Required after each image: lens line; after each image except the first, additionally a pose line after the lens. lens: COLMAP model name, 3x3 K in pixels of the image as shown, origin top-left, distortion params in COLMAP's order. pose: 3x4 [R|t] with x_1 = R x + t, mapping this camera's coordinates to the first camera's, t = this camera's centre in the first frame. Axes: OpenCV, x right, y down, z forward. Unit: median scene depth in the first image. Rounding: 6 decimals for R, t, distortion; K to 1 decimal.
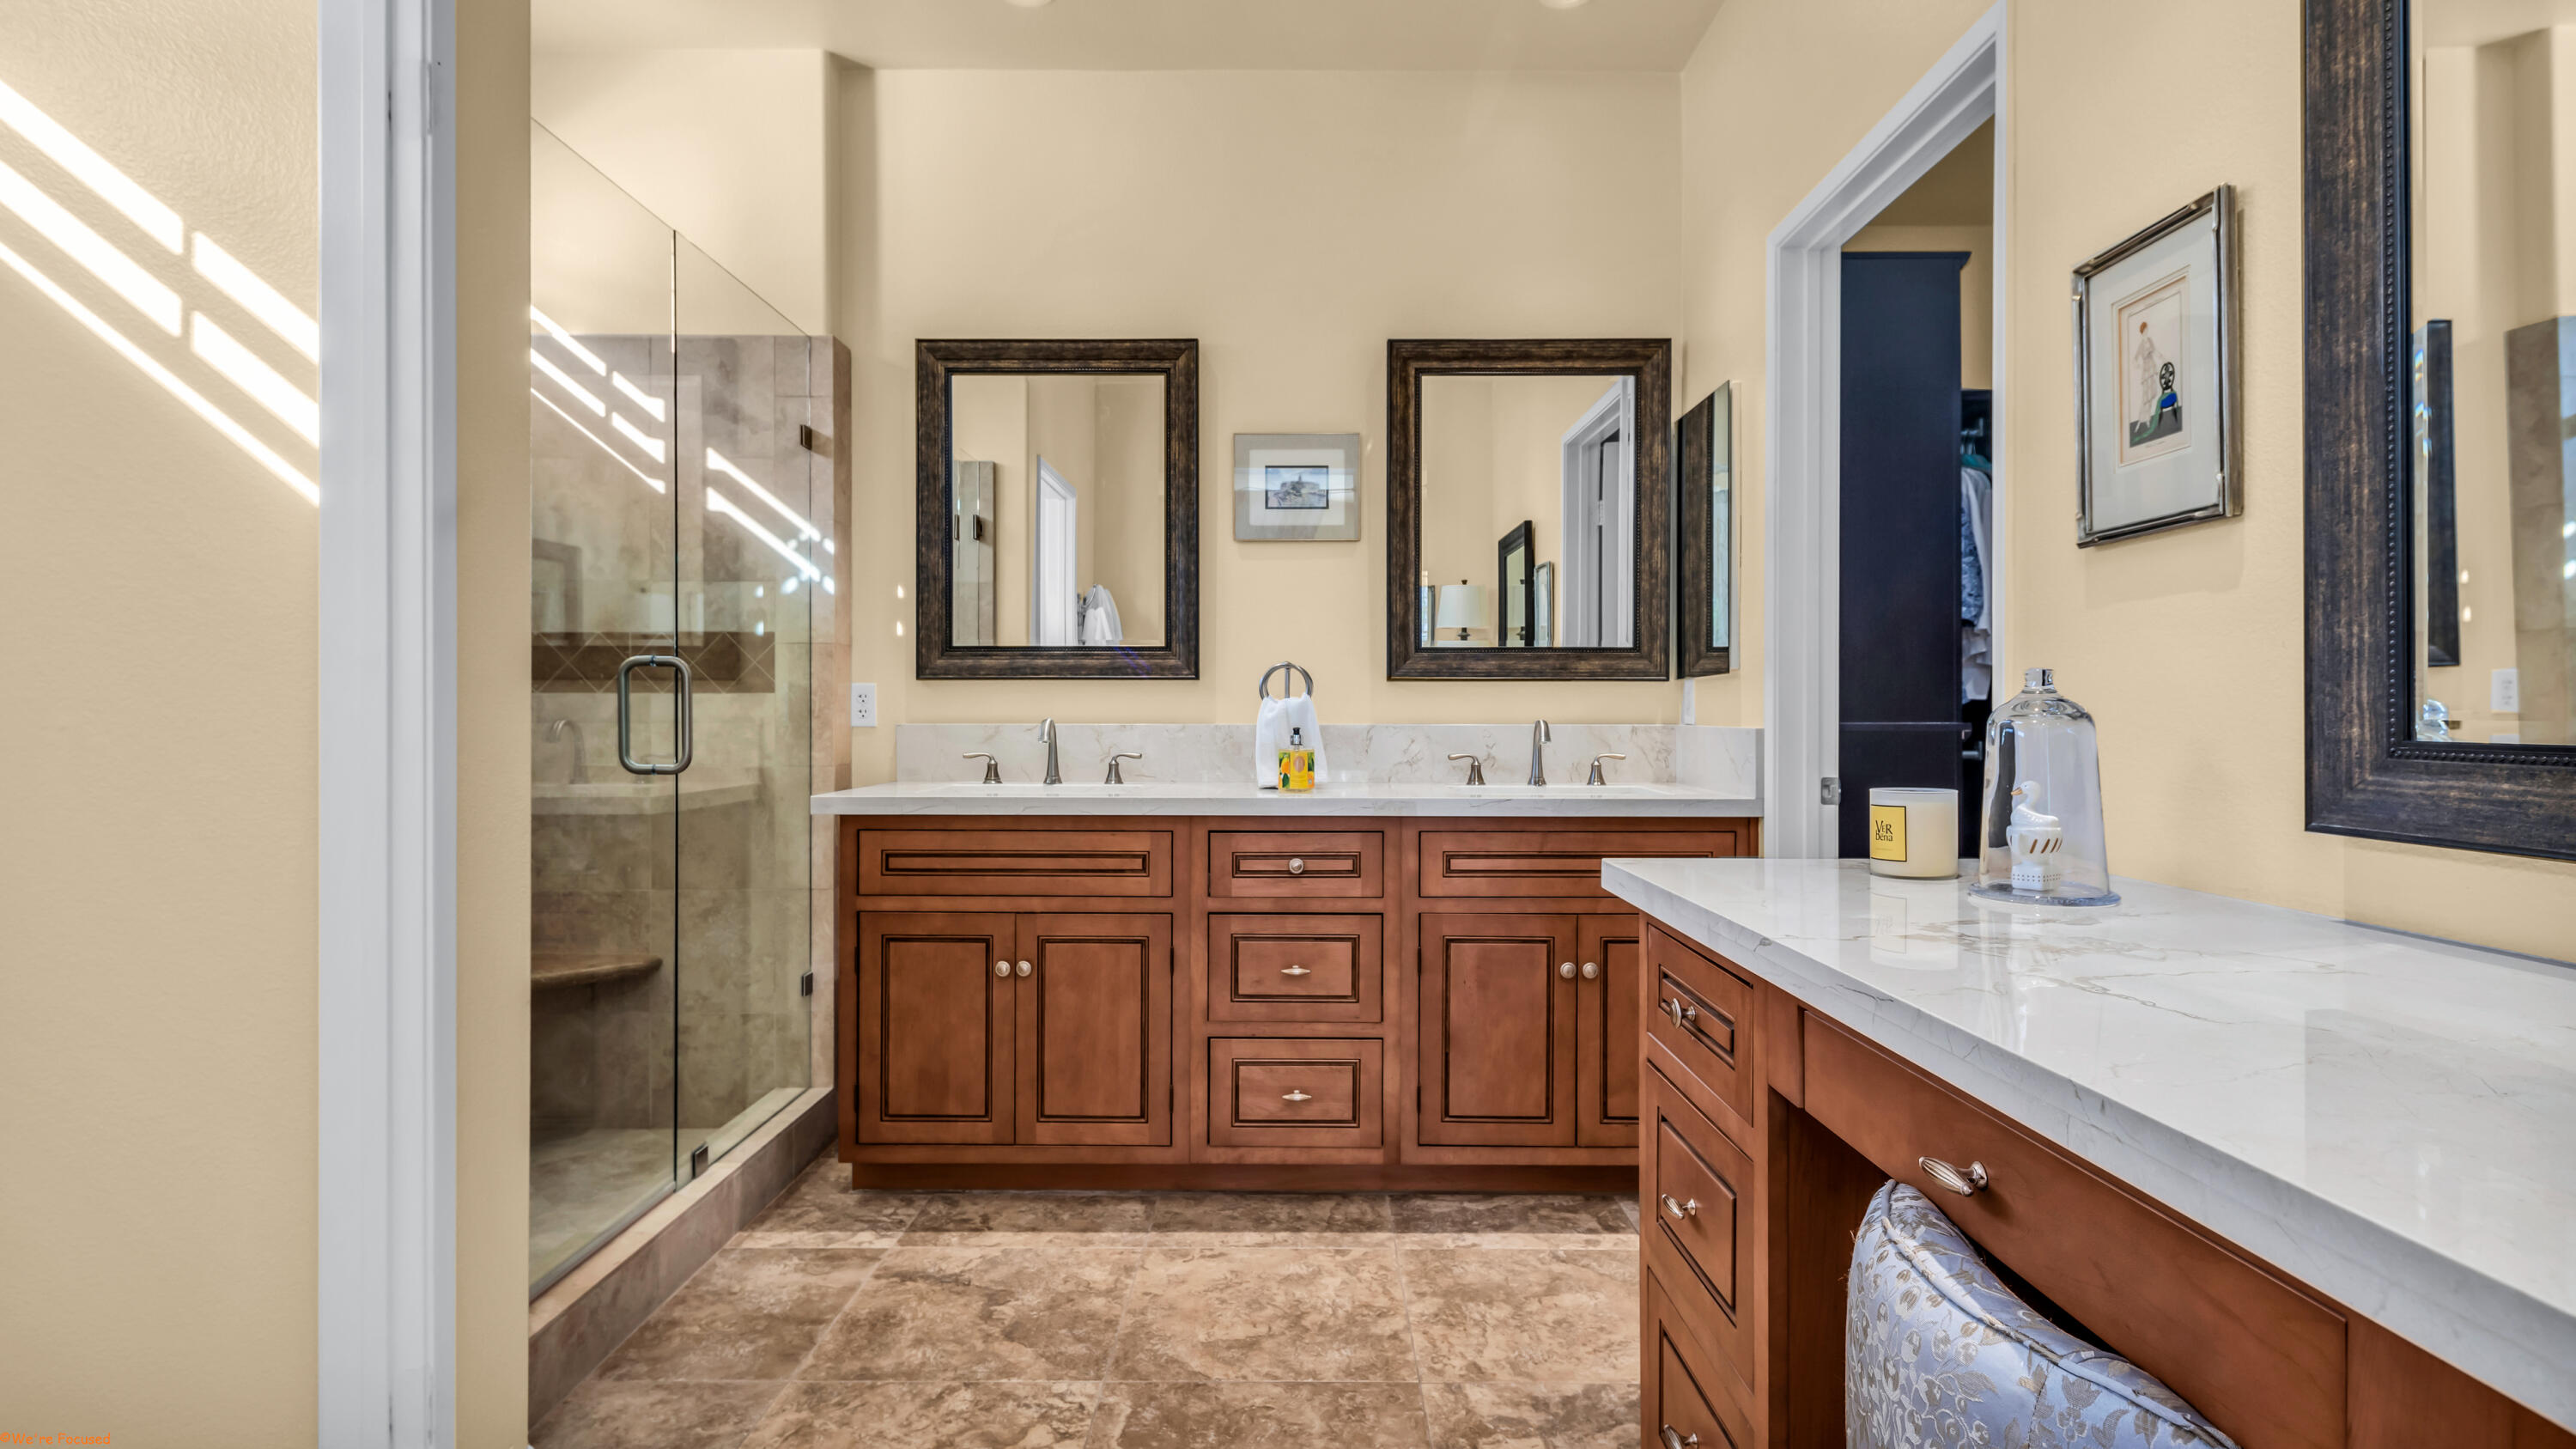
lens RADIAL K [[1244.7, 0, 1278.1], [0, 1244.7, 715.6], [0, 0, 1]] dist [0.012817, -0.006457]
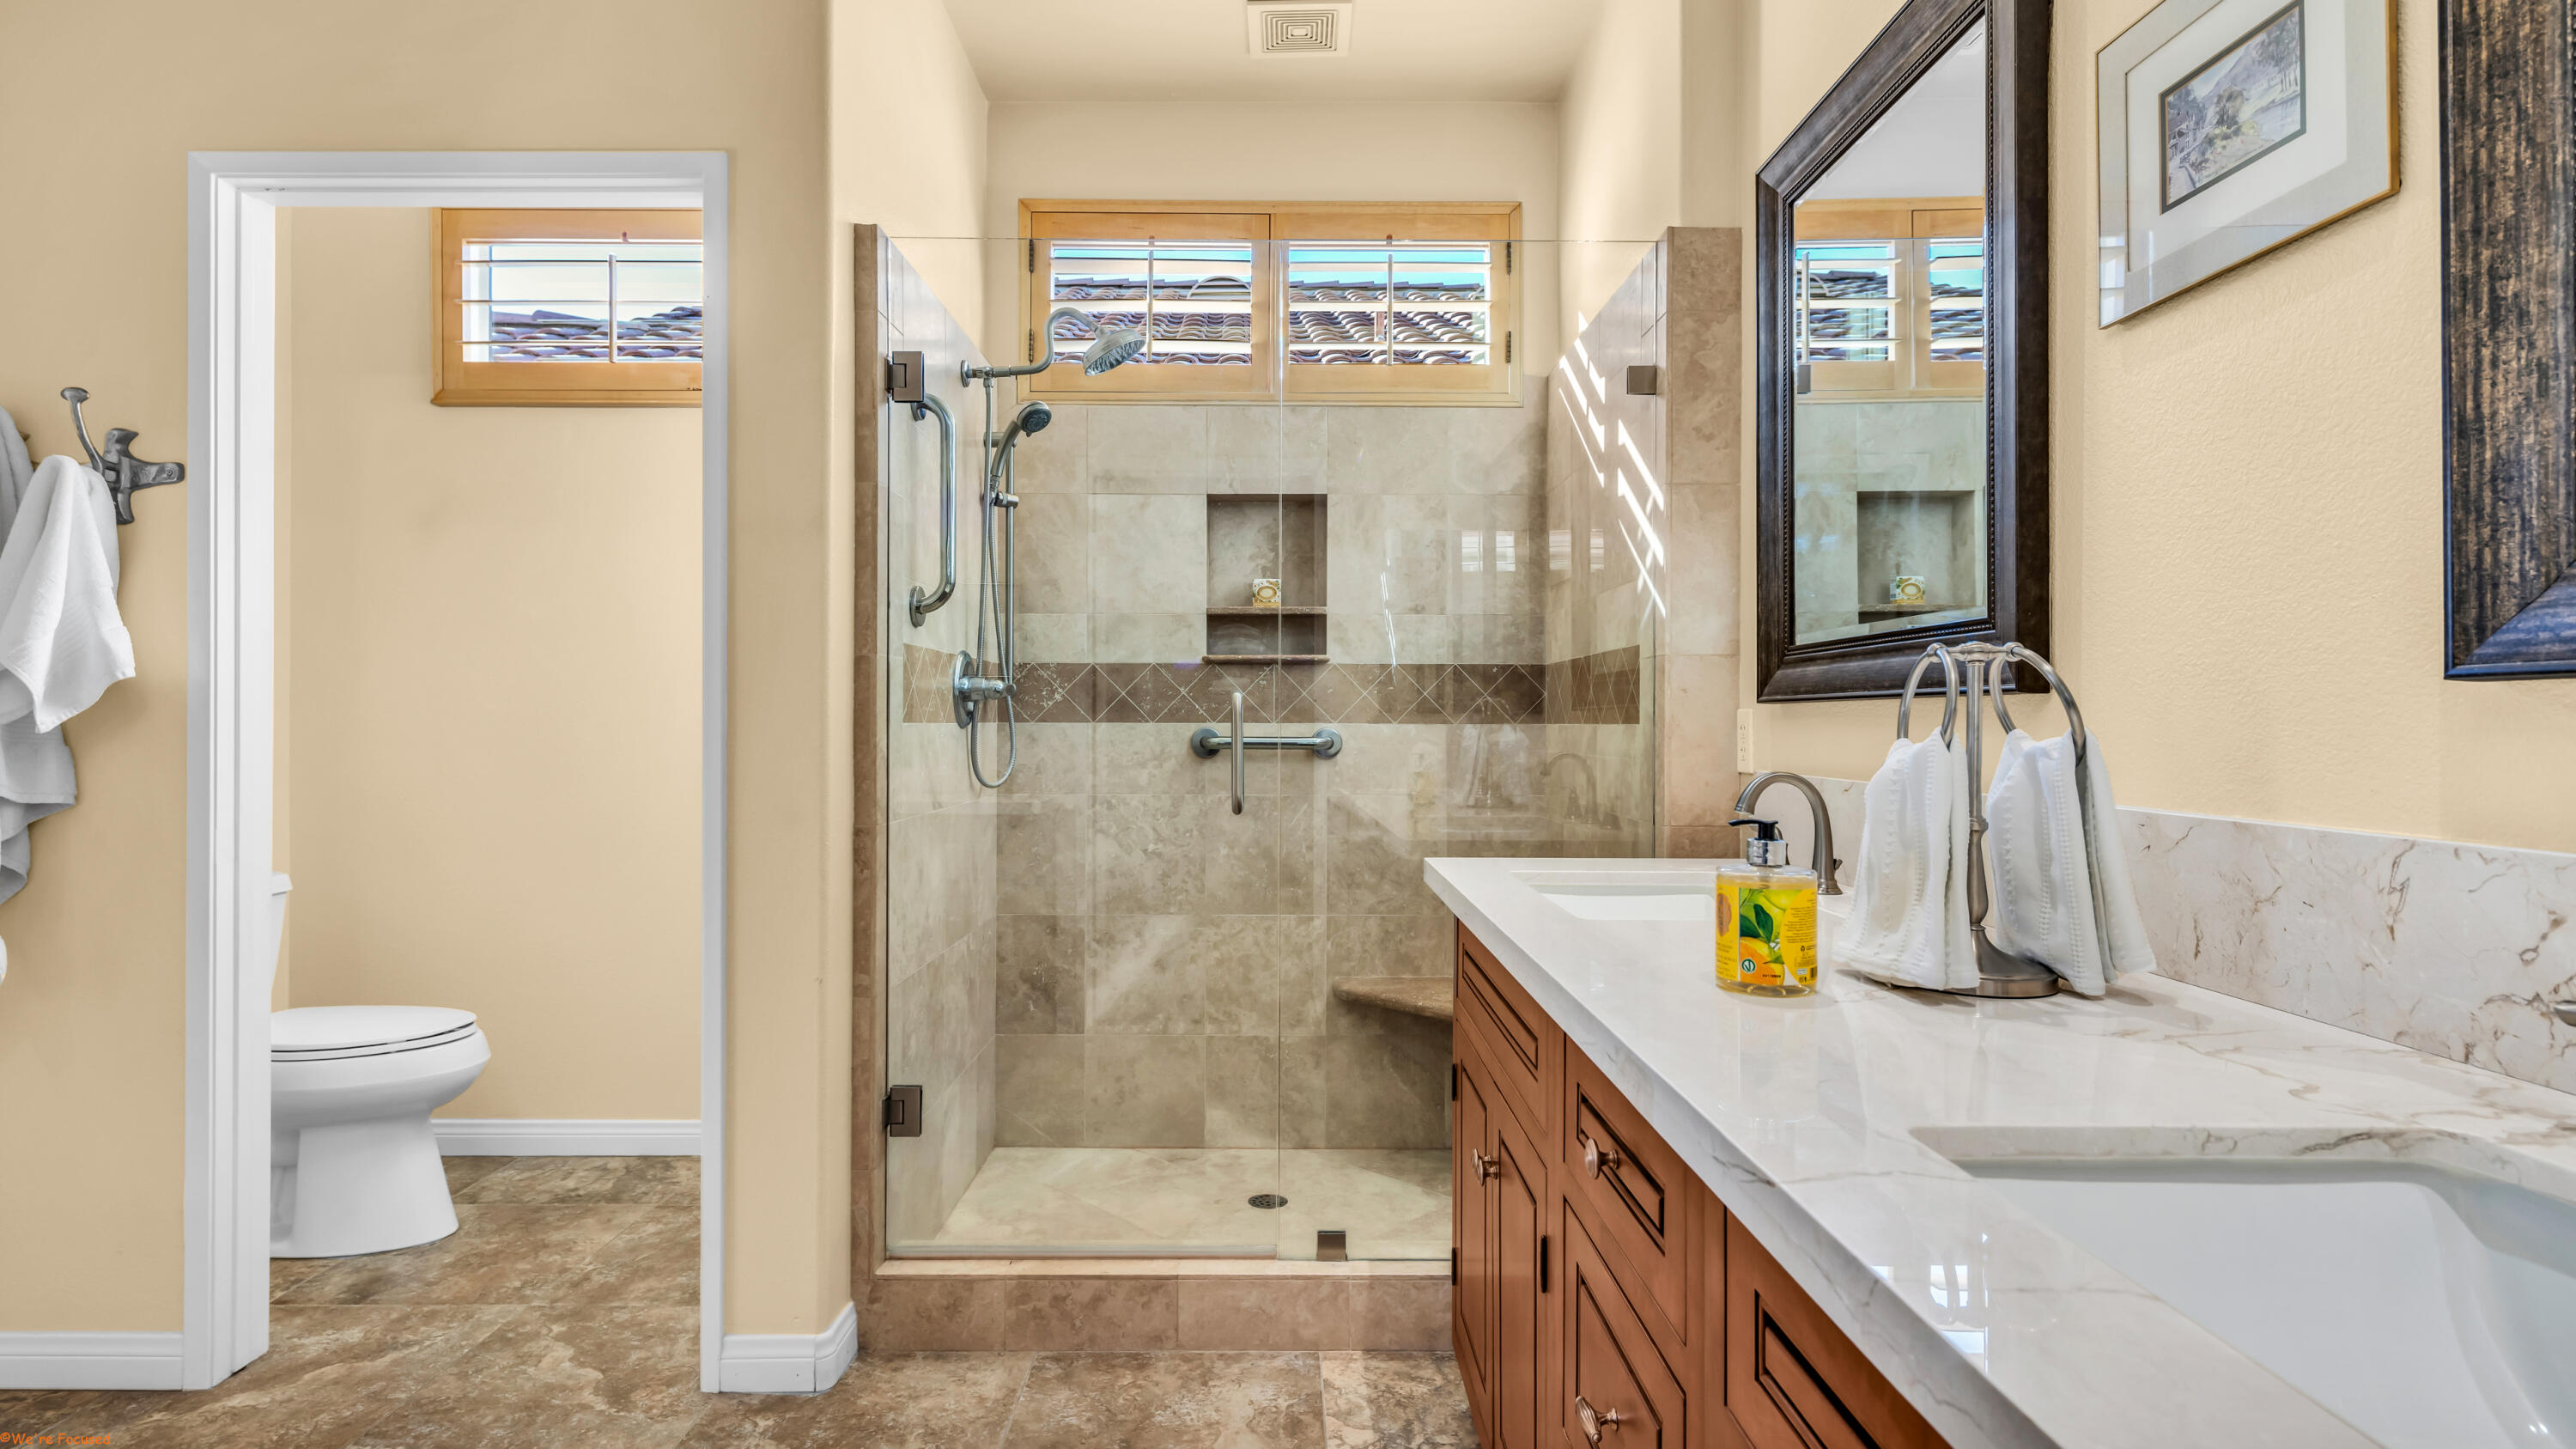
lens RADIAL K [[1244.7, 0, 1278.1], [0, 1244.7, 715.6], [0, 0, 1]] dist [0.012817, -0.006457]
pose [[0.017852, -0.008528, -0.999804, 0.447209], [-0.004953, 0.999951, -0.008618, -0.020208], [0.999828, 0.005106, 0.017809, 0.946897]]
